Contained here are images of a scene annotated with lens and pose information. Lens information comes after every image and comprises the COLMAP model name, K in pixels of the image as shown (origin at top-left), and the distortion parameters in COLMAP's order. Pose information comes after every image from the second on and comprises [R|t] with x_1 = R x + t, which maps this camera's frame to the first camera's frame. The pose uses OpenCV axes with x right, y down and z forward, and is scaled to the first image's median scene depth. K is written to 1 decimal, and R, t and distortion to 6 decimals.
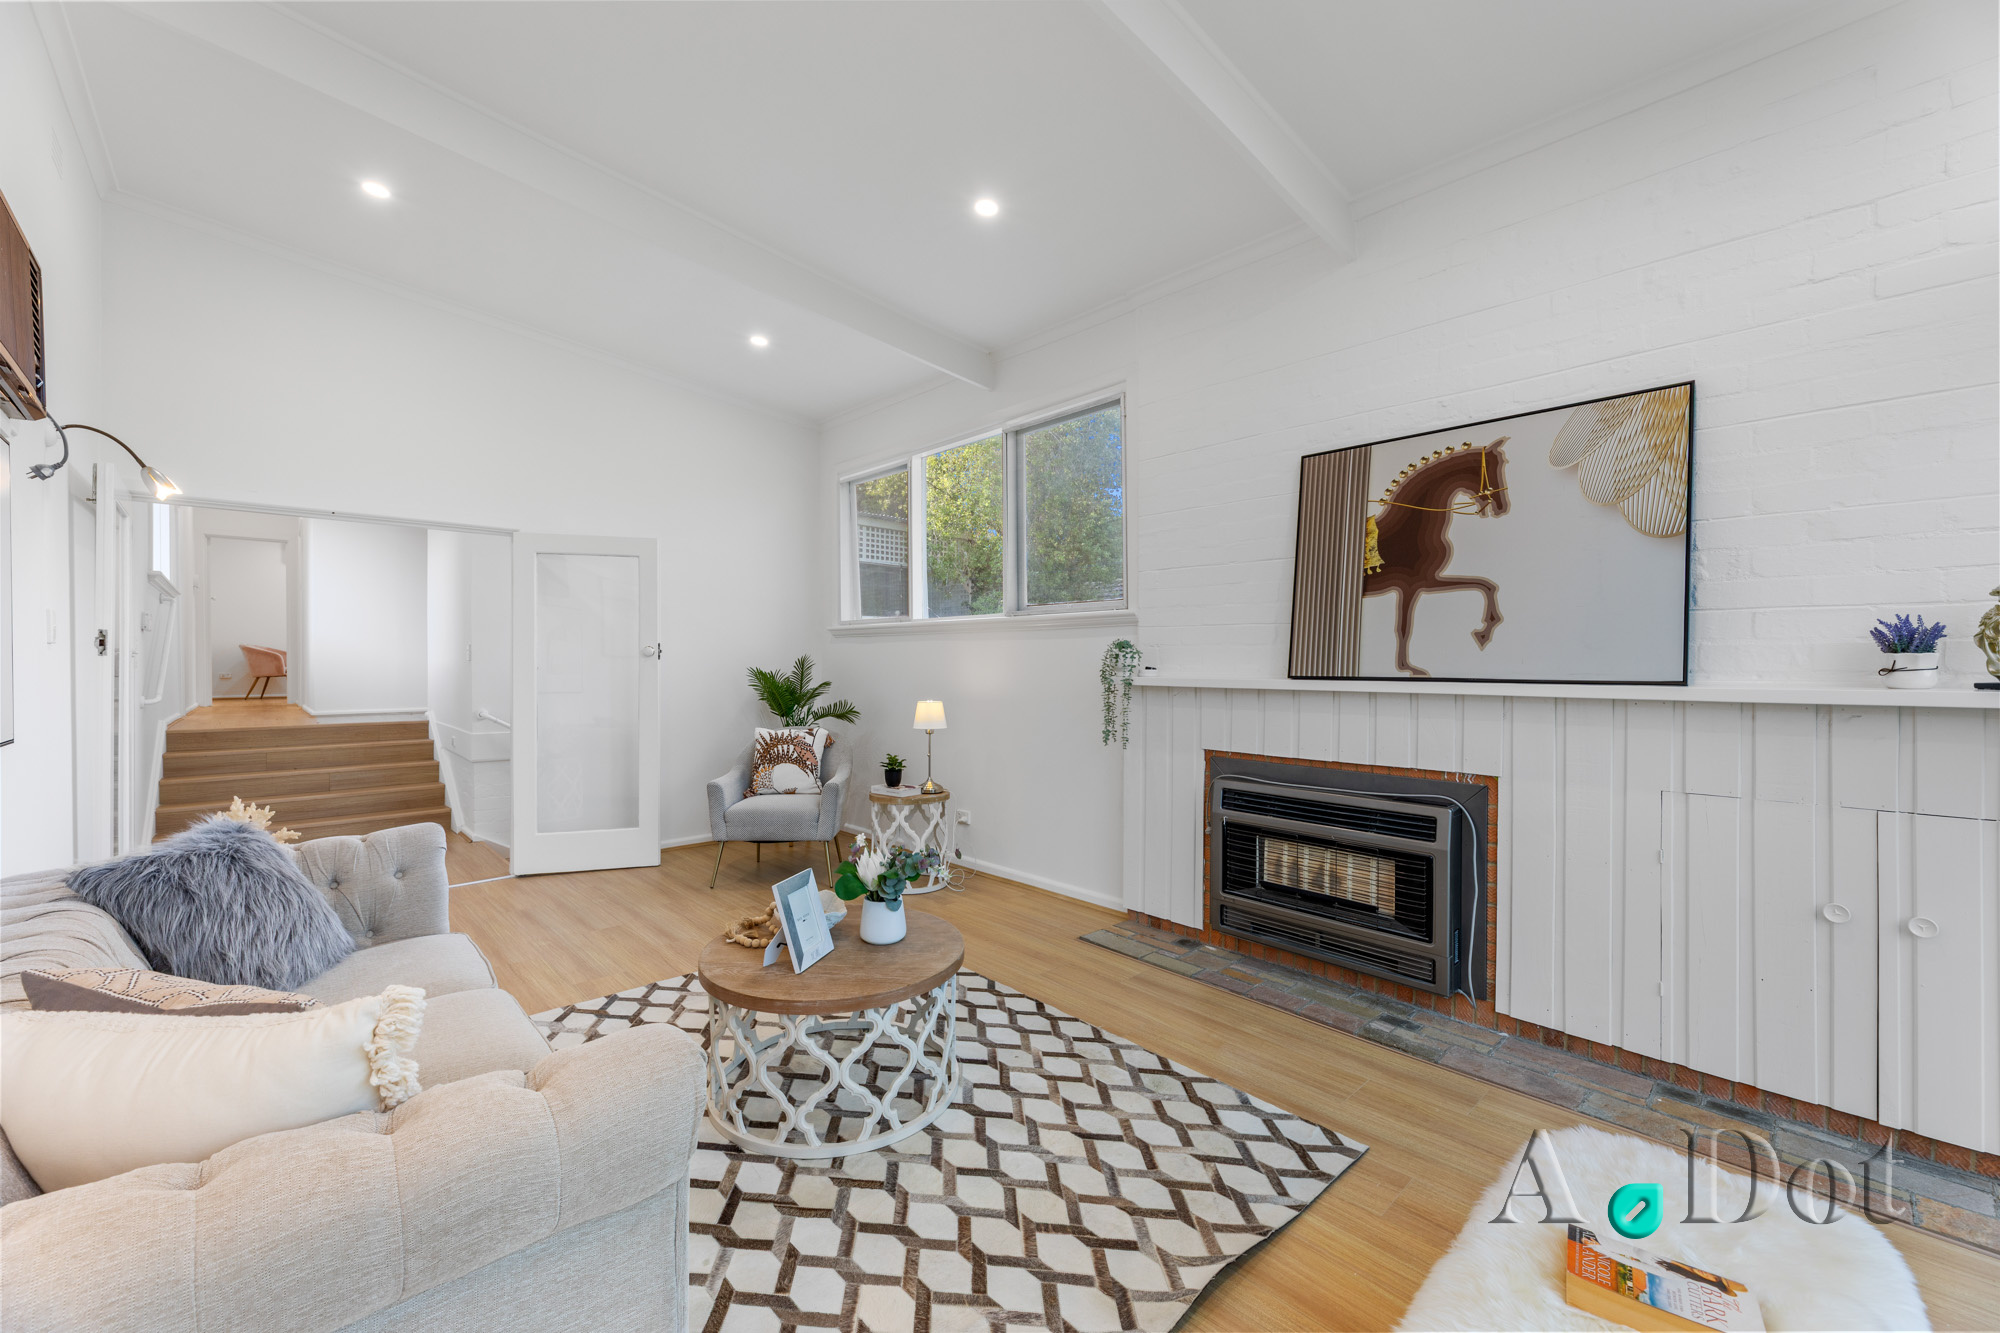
lens RADIAL K [[806.6, 0, 998.3], [0, 806.6, 661.1], [0, 0, 1]] dist [0.000839, 0.000072]
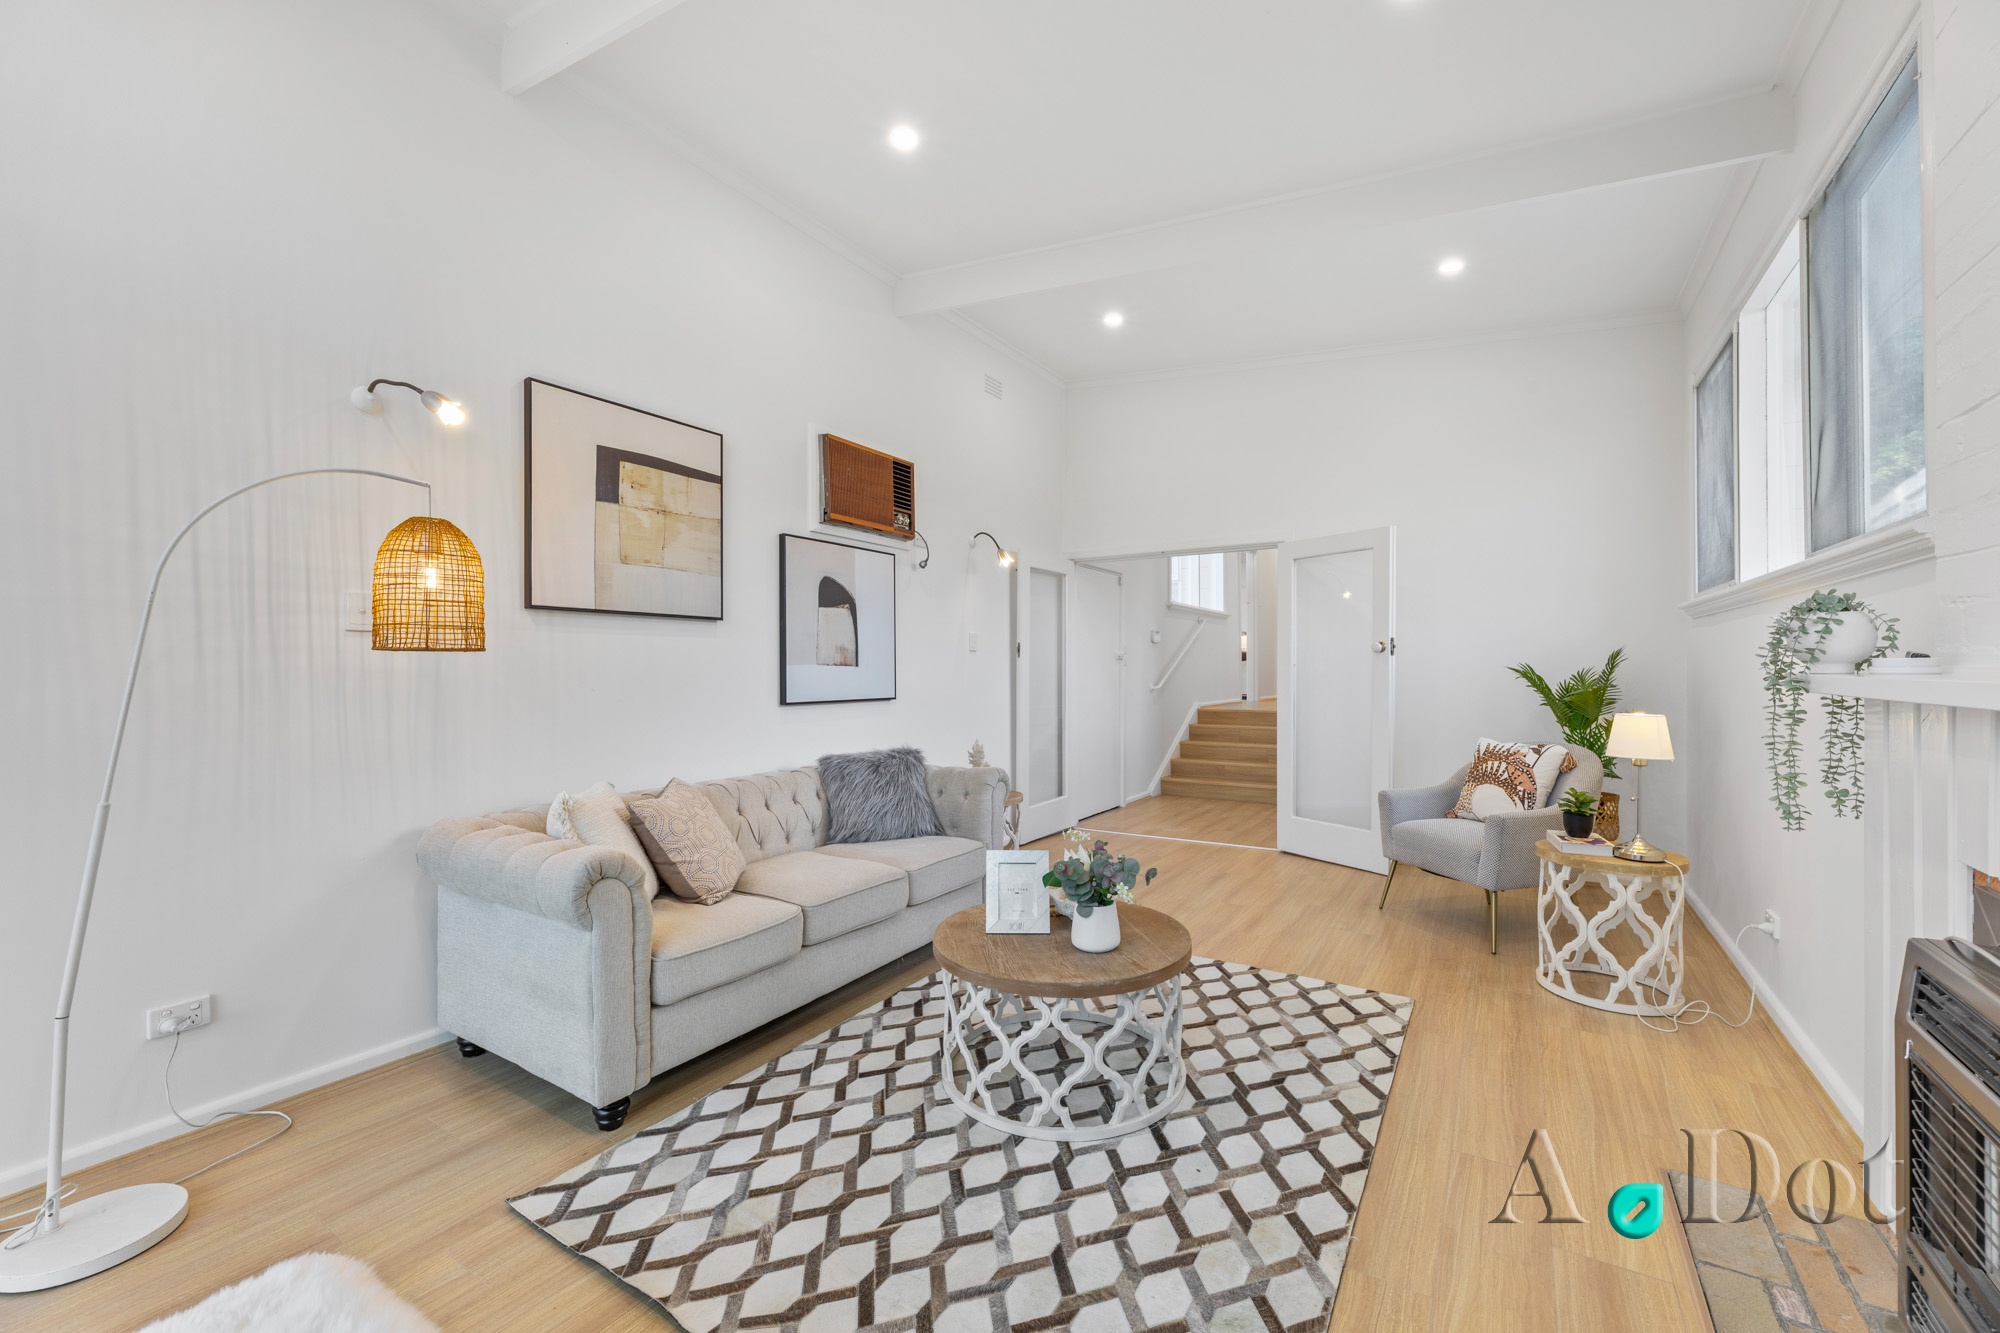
lens RADIAL K [[806.6, 0, 1001.9], [0, 806.6, 671.4], [0, 0, 1]] dist [0.000839, 0.000072]
pose [[0.245154, 0.004124, -0.969475, 0.791864], [0.005374, 0.999970, 0.005613, 0.019230], [0.969469, -0.006586, 0.245125, 0.713599]]
